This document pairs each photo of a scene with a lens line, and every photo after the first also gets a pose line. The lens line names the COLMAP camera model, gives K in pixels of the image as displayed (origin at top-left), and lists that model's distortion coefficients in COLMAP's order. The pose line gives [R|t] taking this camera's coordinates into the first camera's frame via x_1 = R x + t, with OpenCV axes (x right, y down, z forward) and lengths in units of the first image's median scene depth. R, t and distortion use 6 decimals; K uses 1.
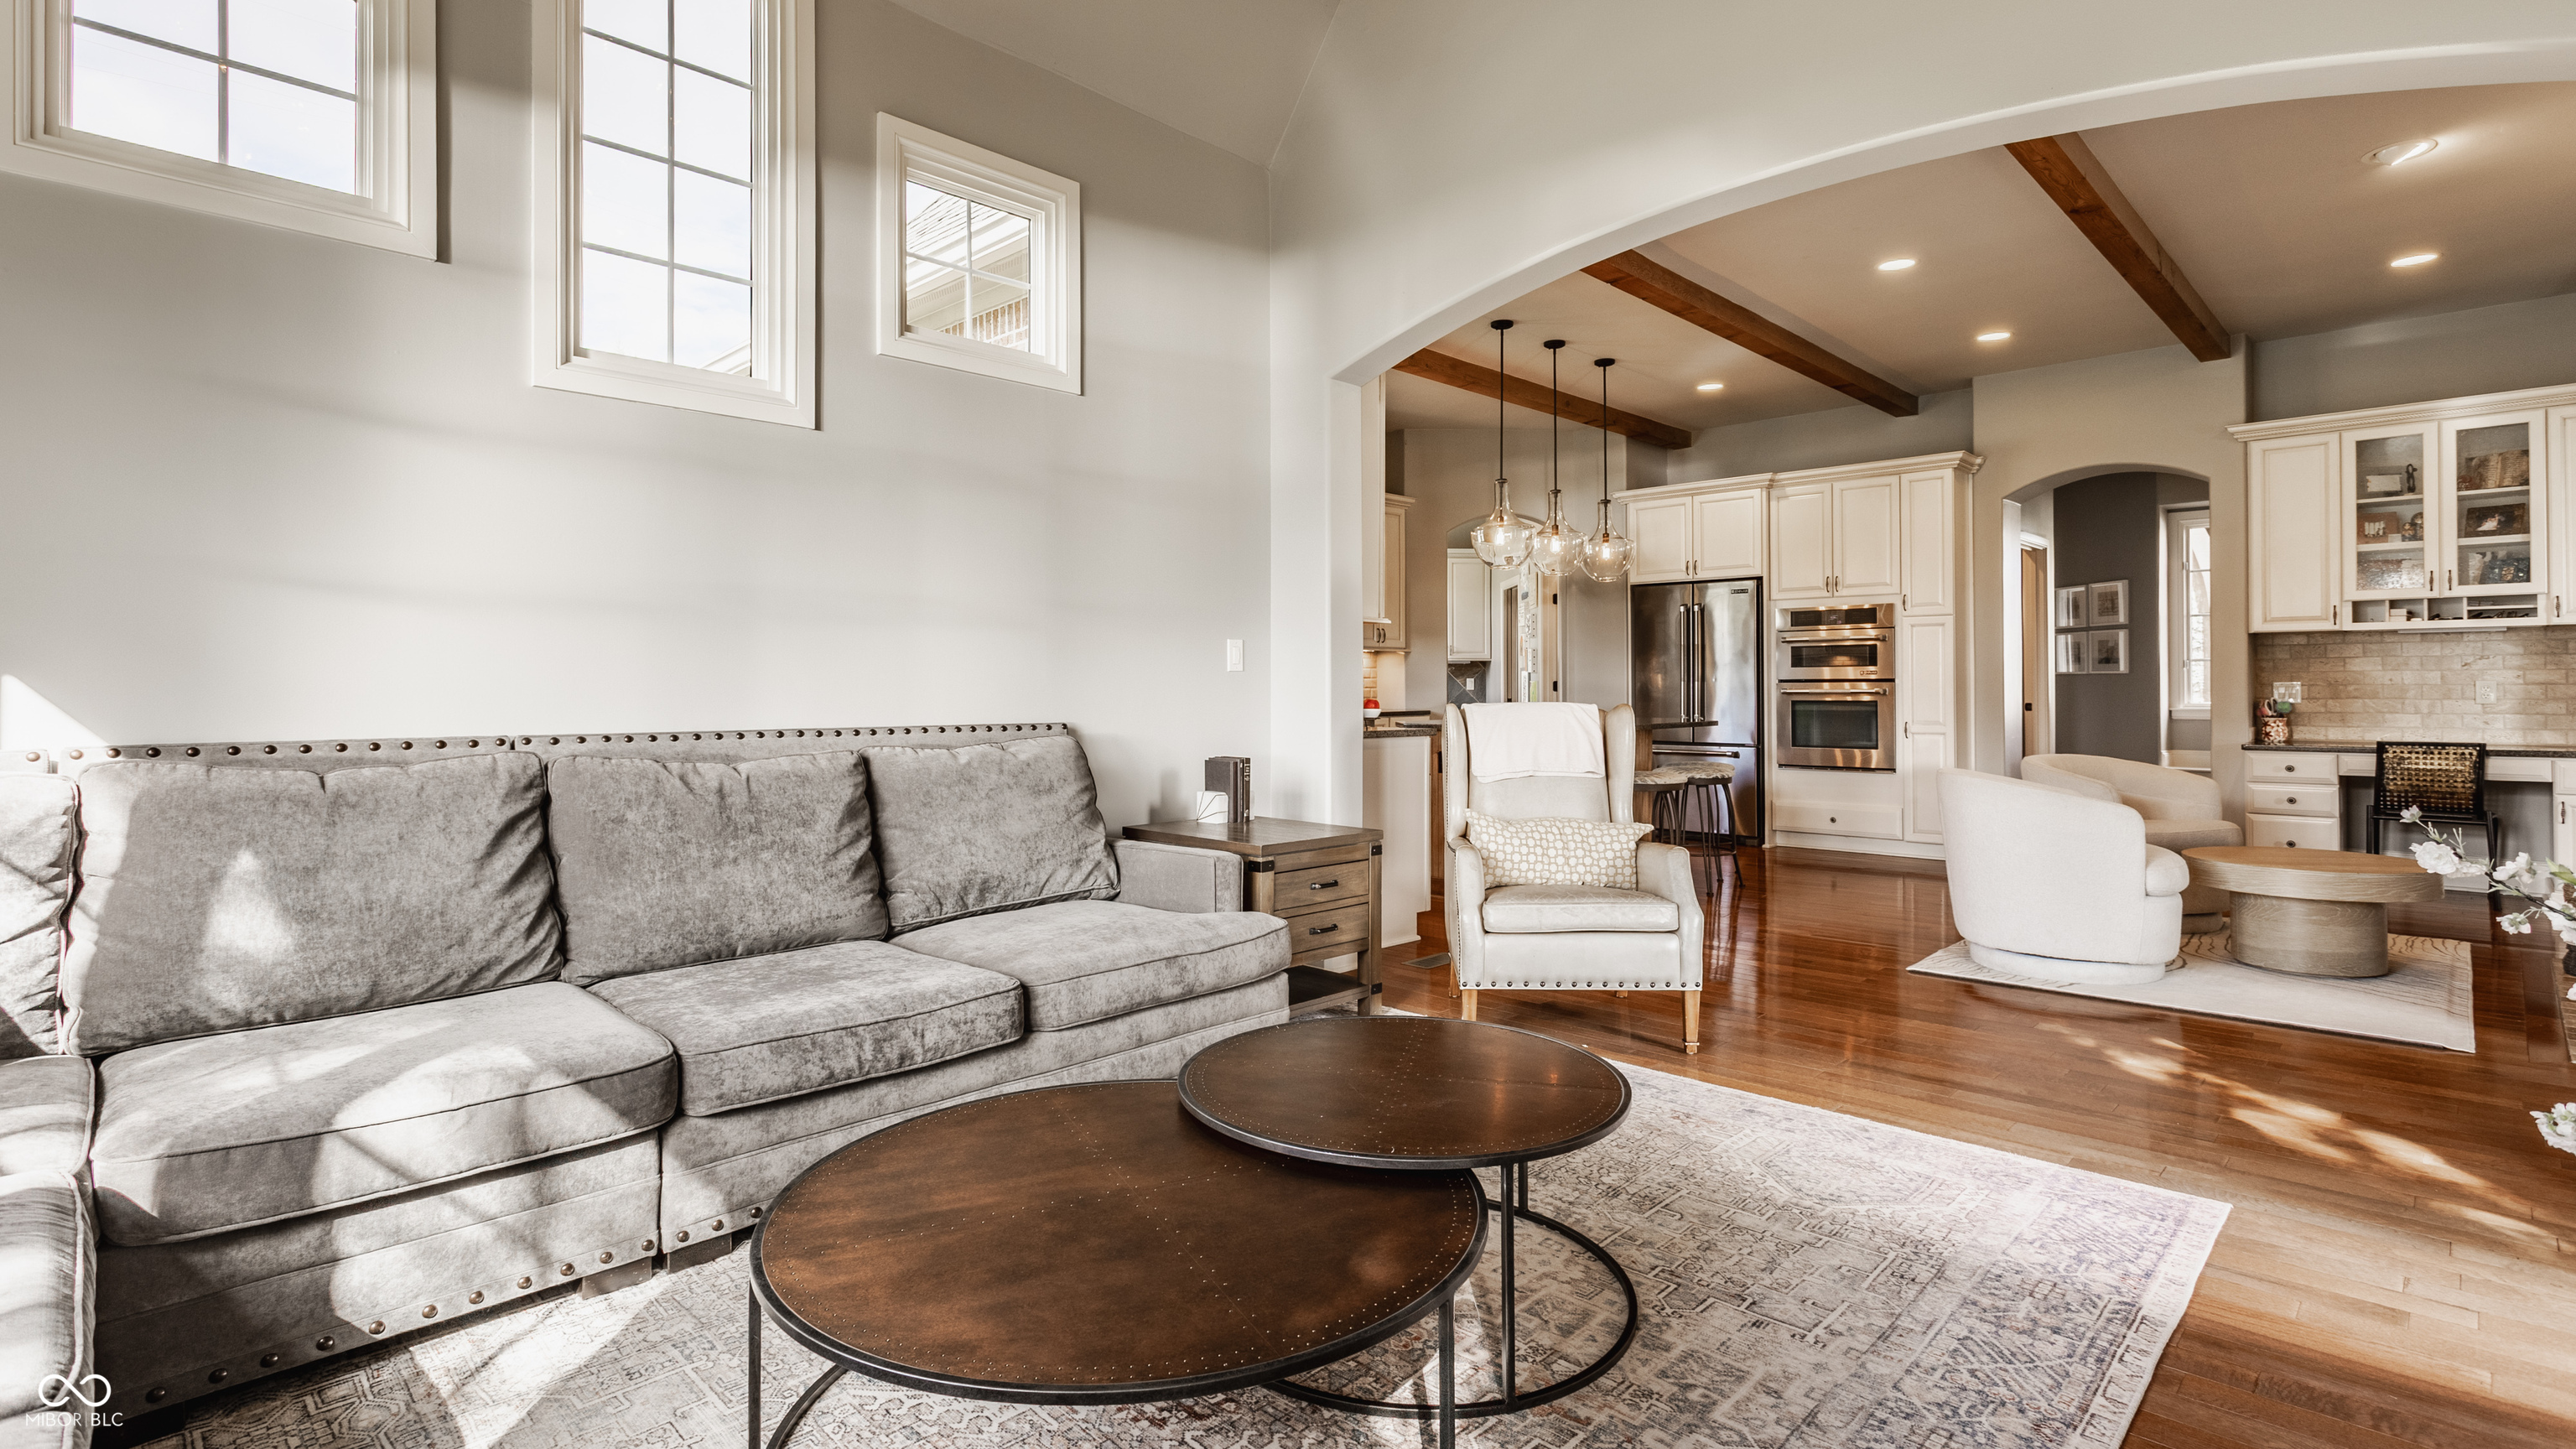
lens RADIAL K [[1227.0, 0, 1301.4], [0, 1227.0, 667.8], [0, 0, 1]] dist [-0.002729, 0.001225]
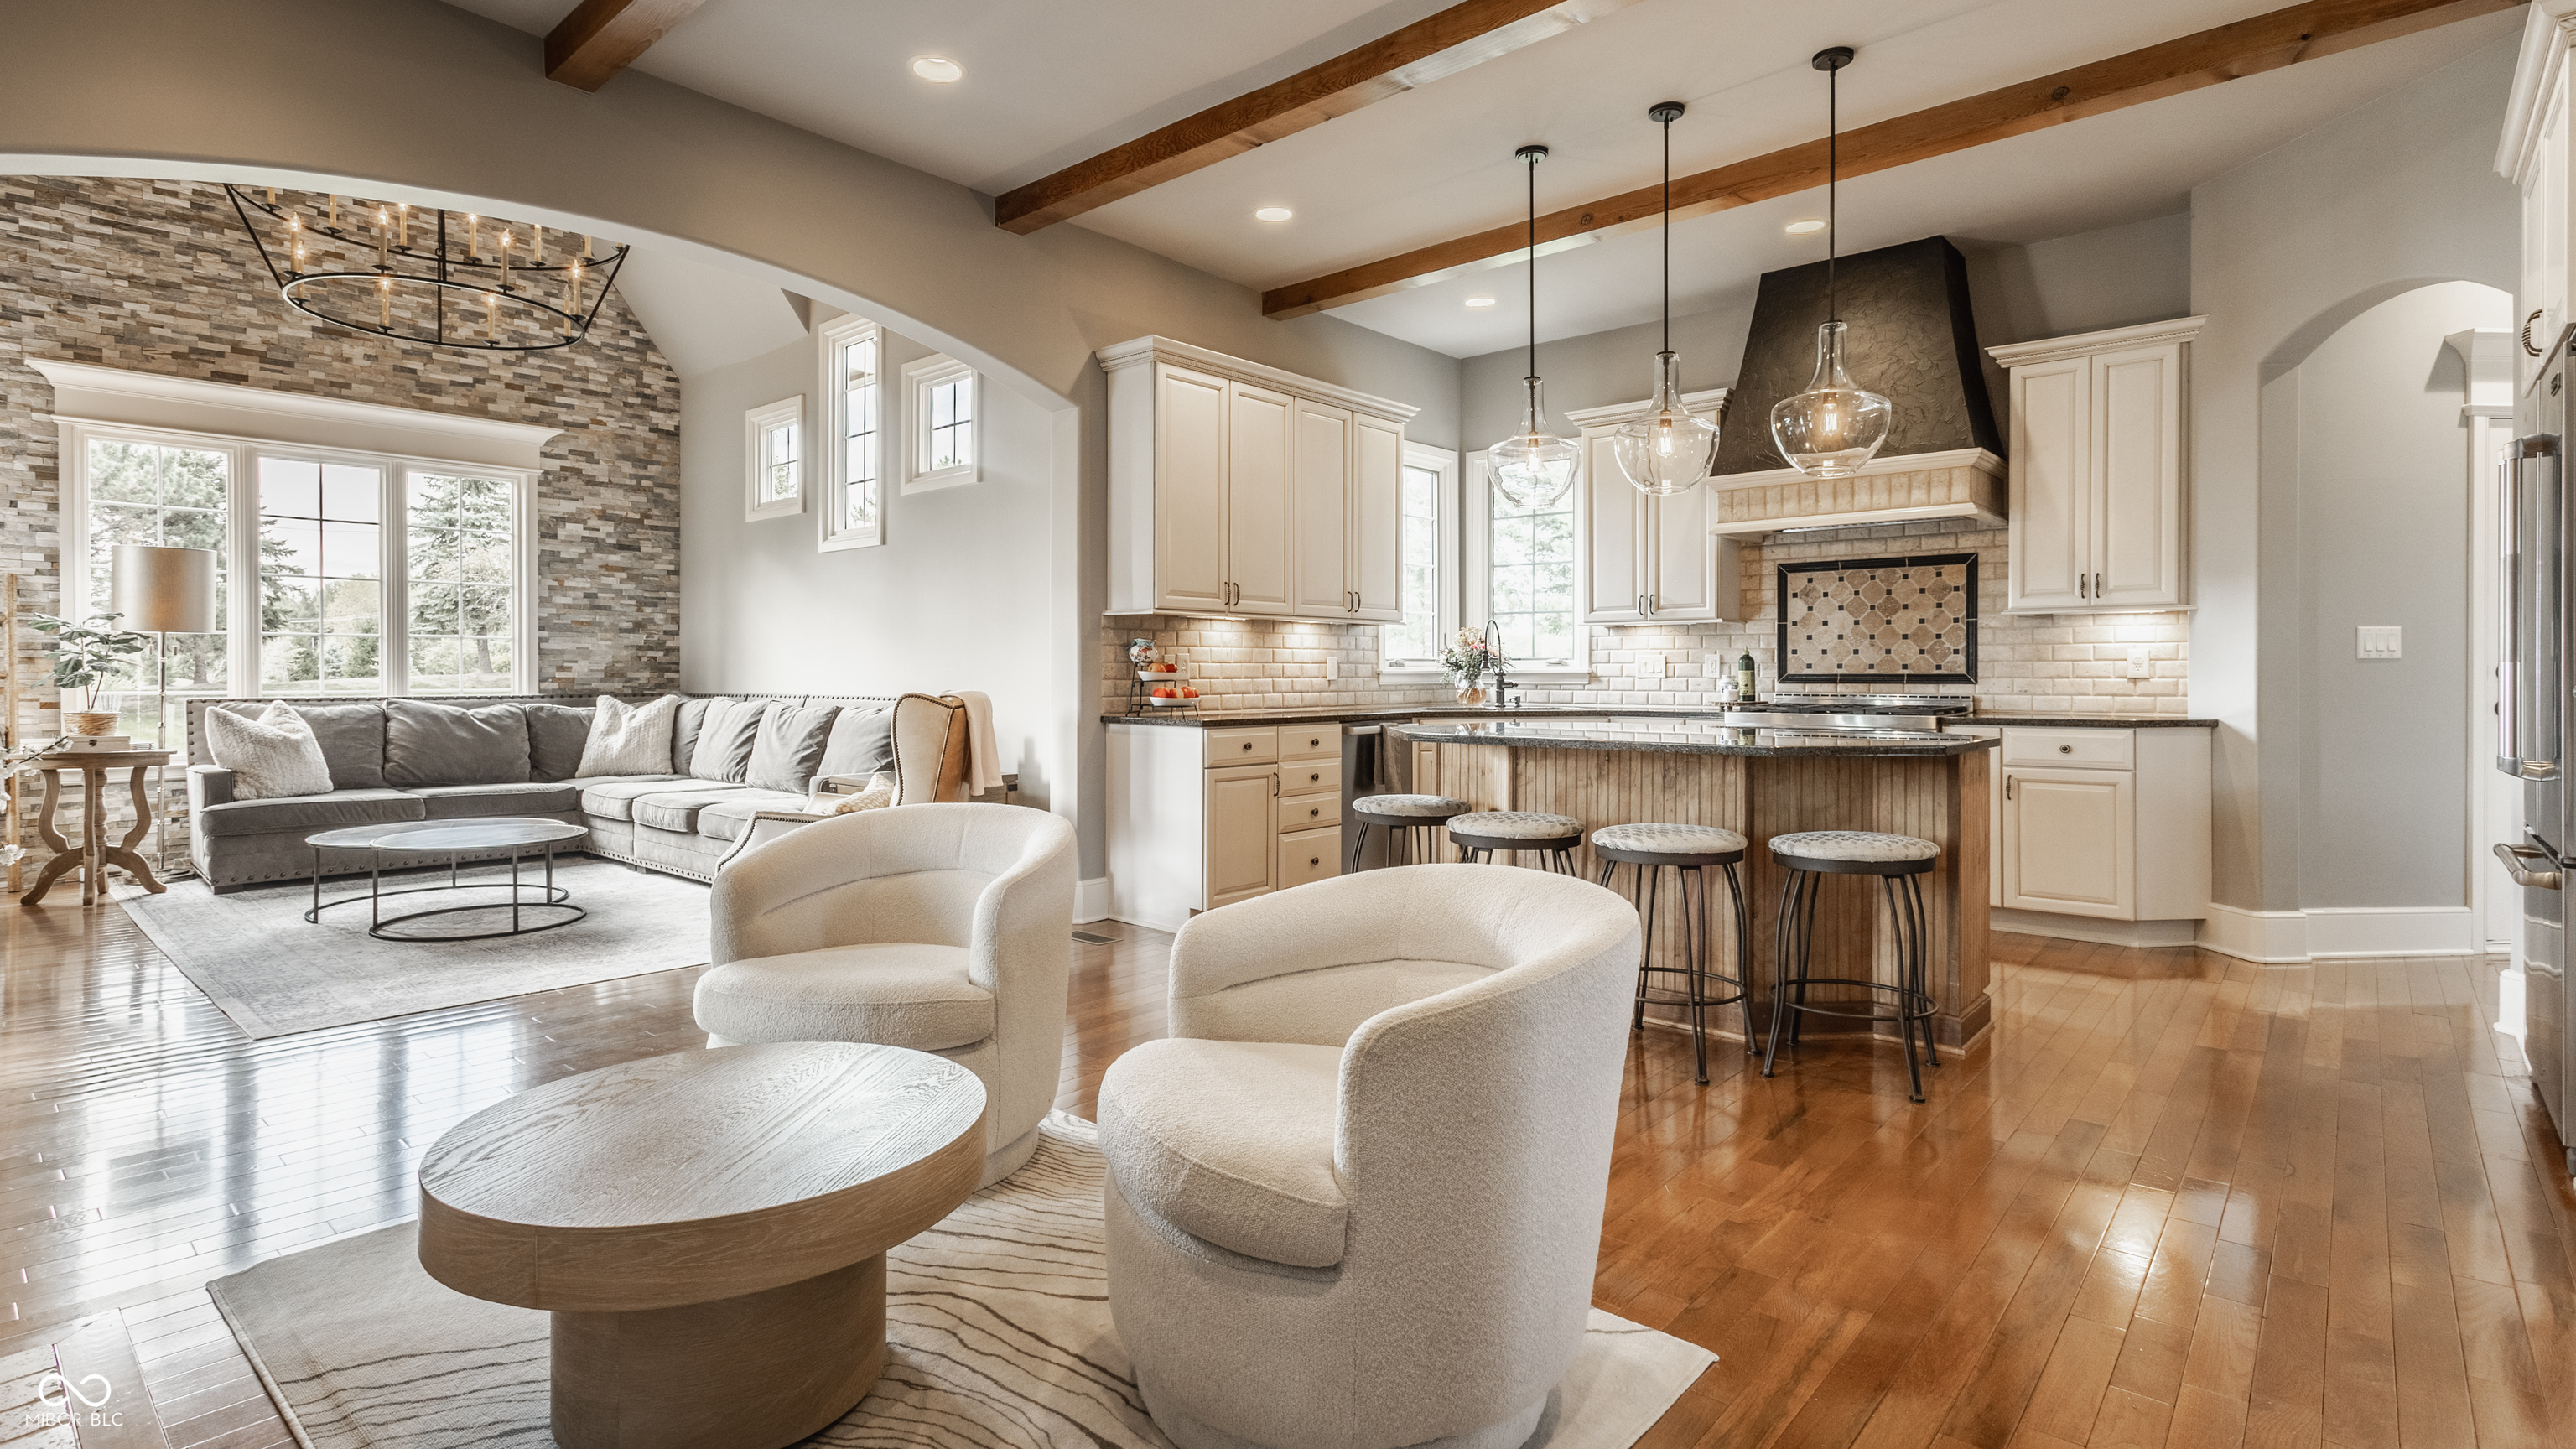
lens RADIAL K [[1227.0, 0, 1266.4], [0, 1227.0, 691.6], [0, 0, 1]] dist [-0.002729, 0.001225]
pose [[0.042492, 0.013390, -0.999007, 0.866560], [0.015718, 0.999777, 0.014069, 0.012680], [0.998973, -0.016300, 0.042272, 0.827513]]
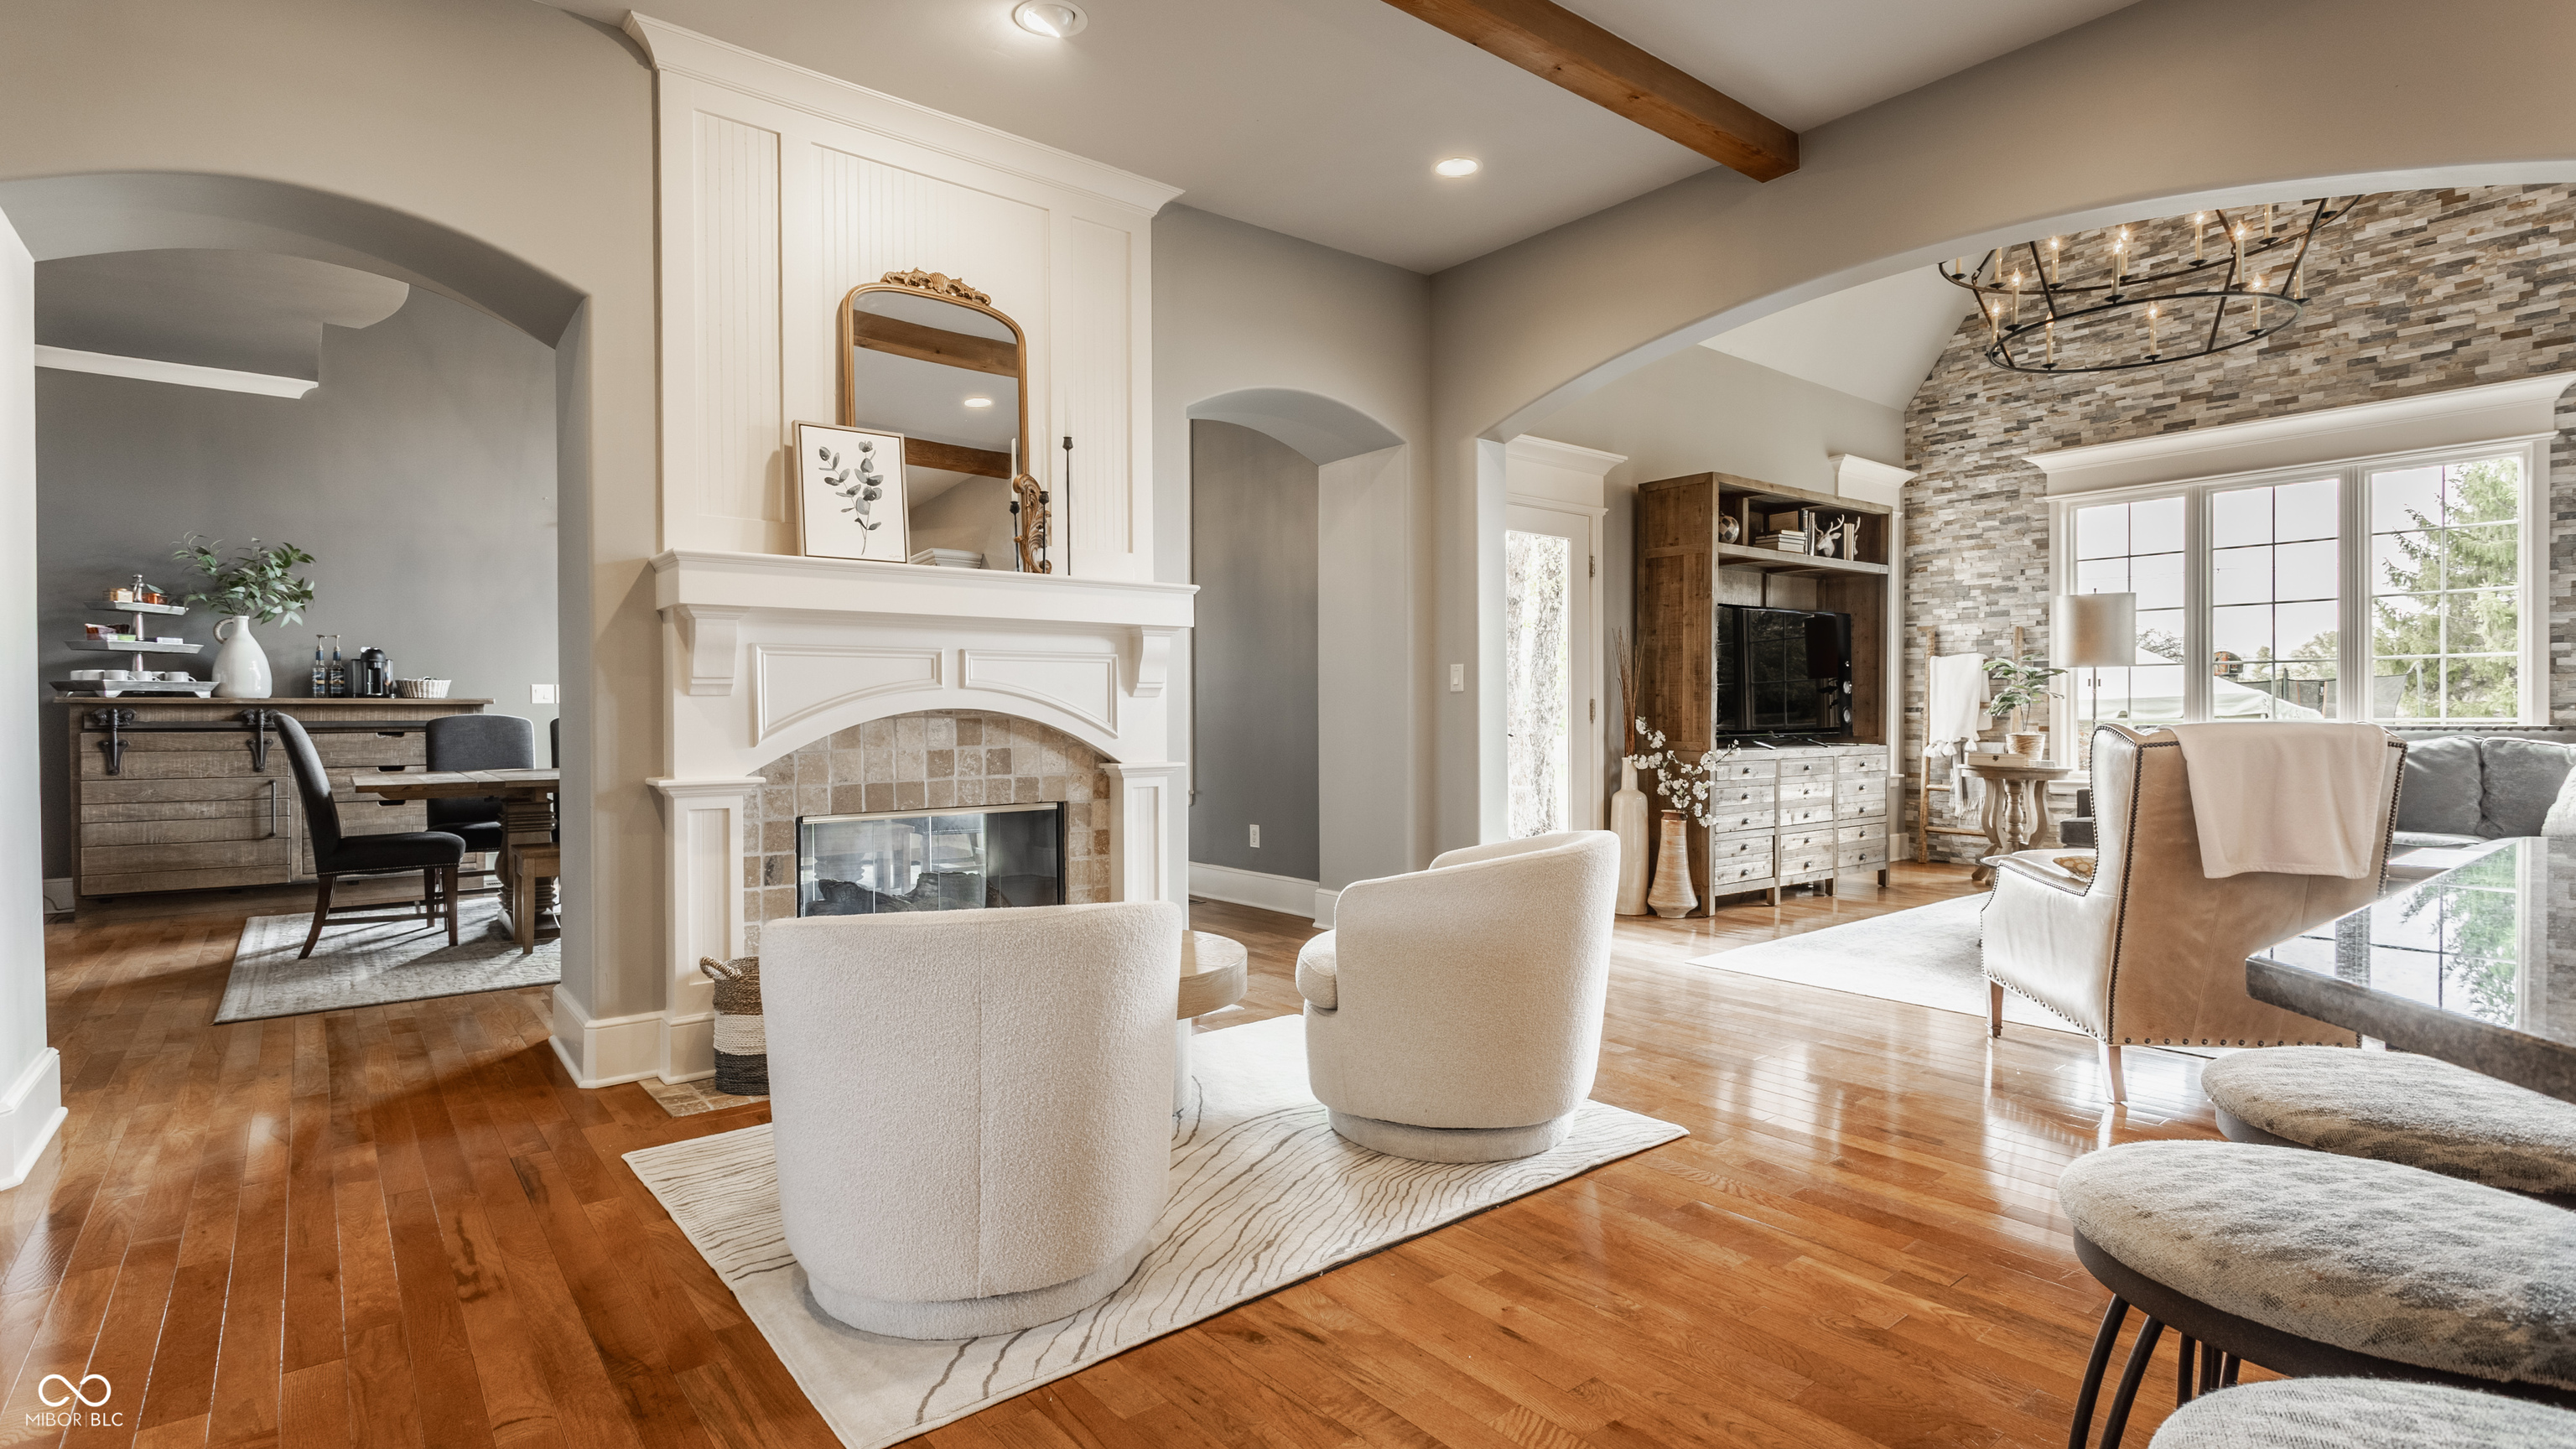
lens RADIAL K [[1227.0, 0, 1281.9], [0, 1227.0, 714.1], [0, 0, 1]] dist [-0.002729, 0.001225]
pose [[-0.991736, 0.007778, 0.128057, 0.448588], [0.005958, 0.999876, -0.014589, 0.020225], [-0.128155, -0.013706, -0.991659, 1.207274]]
